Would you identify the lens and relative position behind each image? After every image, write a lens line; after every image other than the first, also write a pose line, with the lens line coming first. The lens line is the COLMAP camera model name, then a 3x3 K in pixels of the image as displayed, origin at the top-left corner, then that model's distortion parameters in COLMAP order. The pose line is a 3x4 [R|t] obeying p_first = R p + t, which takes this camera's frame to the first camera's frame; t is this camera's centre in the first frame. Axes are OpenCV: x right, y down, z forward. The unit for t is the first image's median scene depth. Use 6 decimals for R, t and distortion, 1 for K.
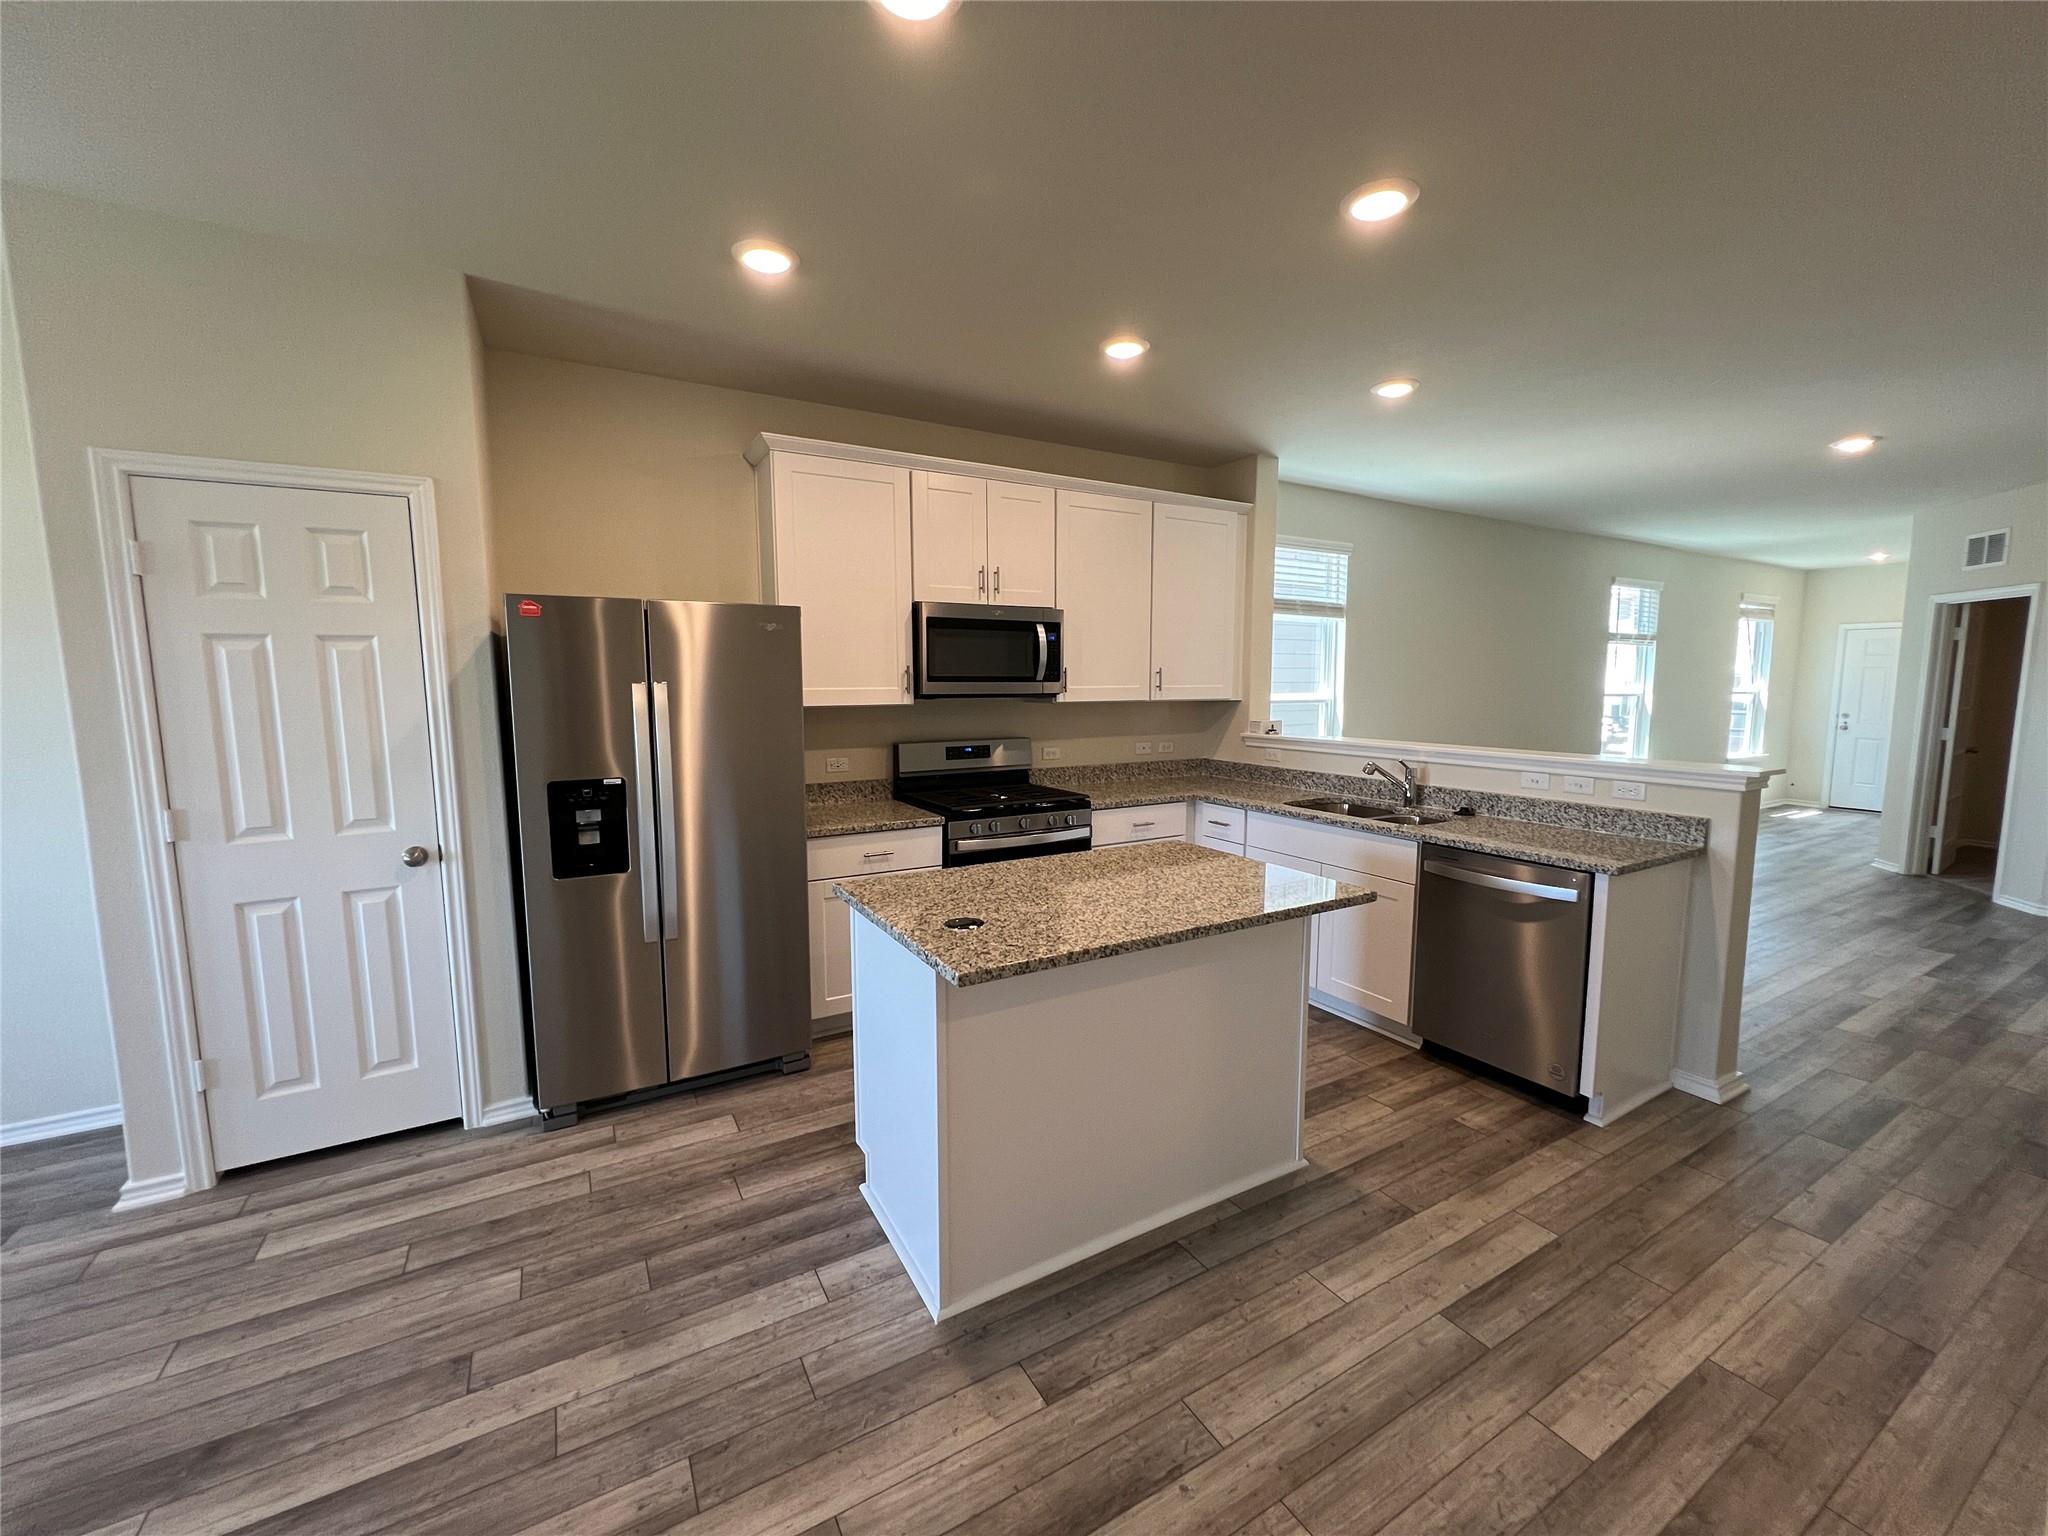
lens RADIAL K [[819.3, 0, 1026.1], [0, 819.3, 768.2], [0, 0, 1]] dist [-0.005268, 0.001907]
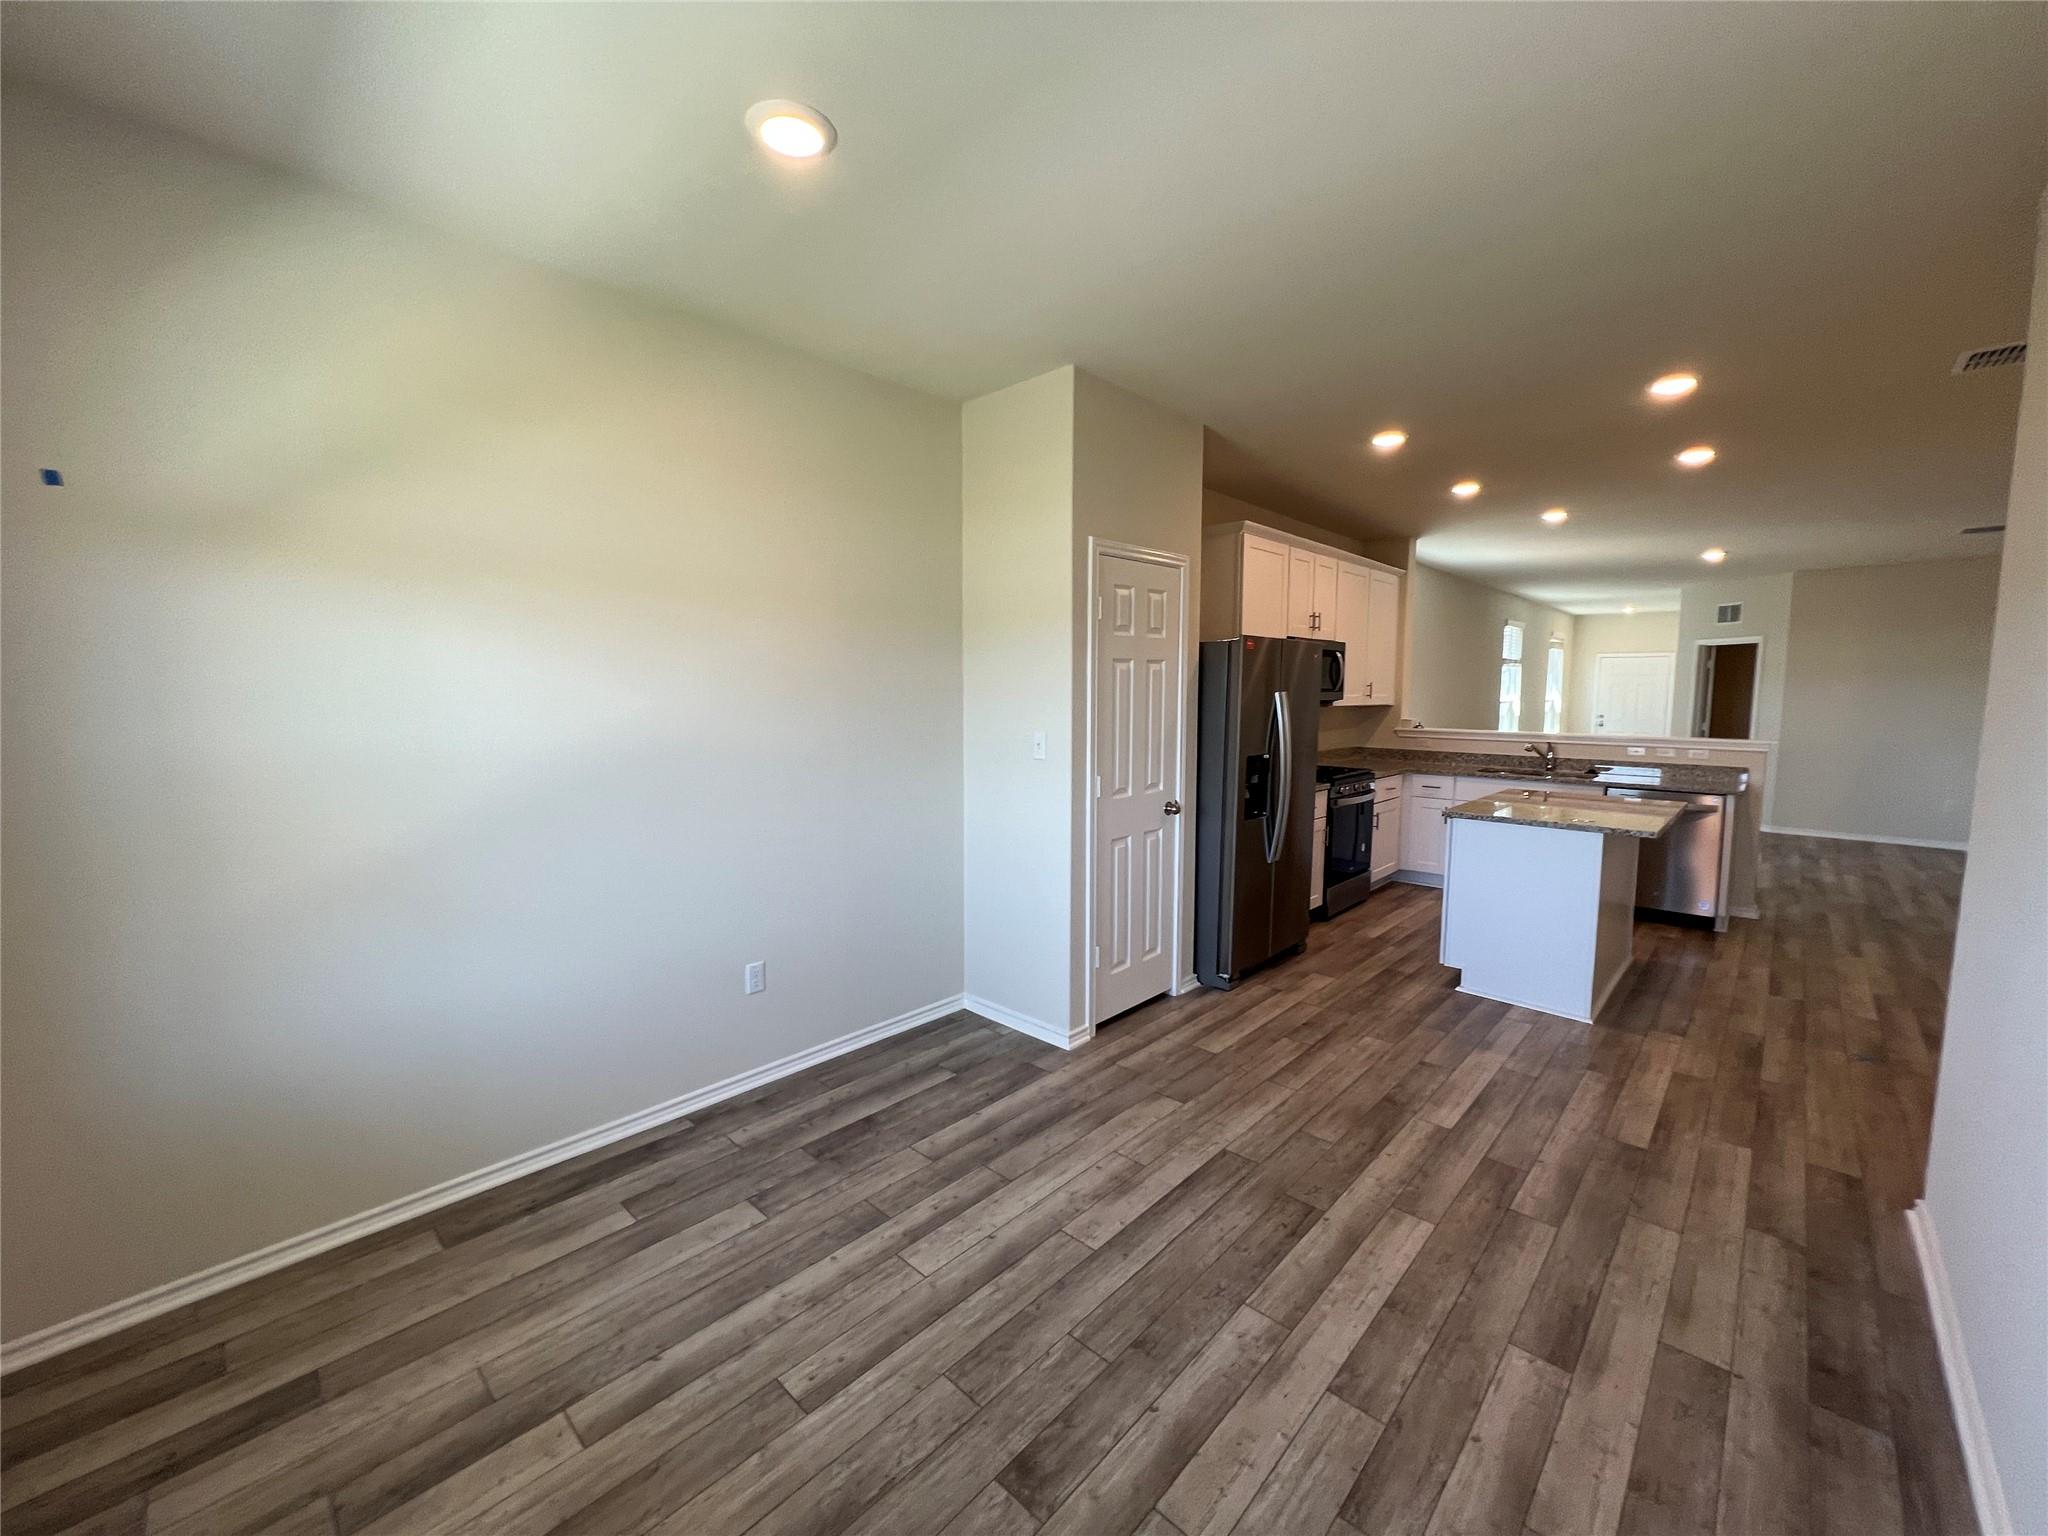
lens RADIAL K [[819.3, 0, 1031.8], [0, 819.3, 759.7], [0, 0, 1]] dist [-0.005268, 0.001907]
pose [[0.957691, -0.019918, 0.287107, -1.028872], [0.026214, 0.999493, -0.018099, 0.029732], [-0.286601, 0.024859, 0.957727, -0.259957]]
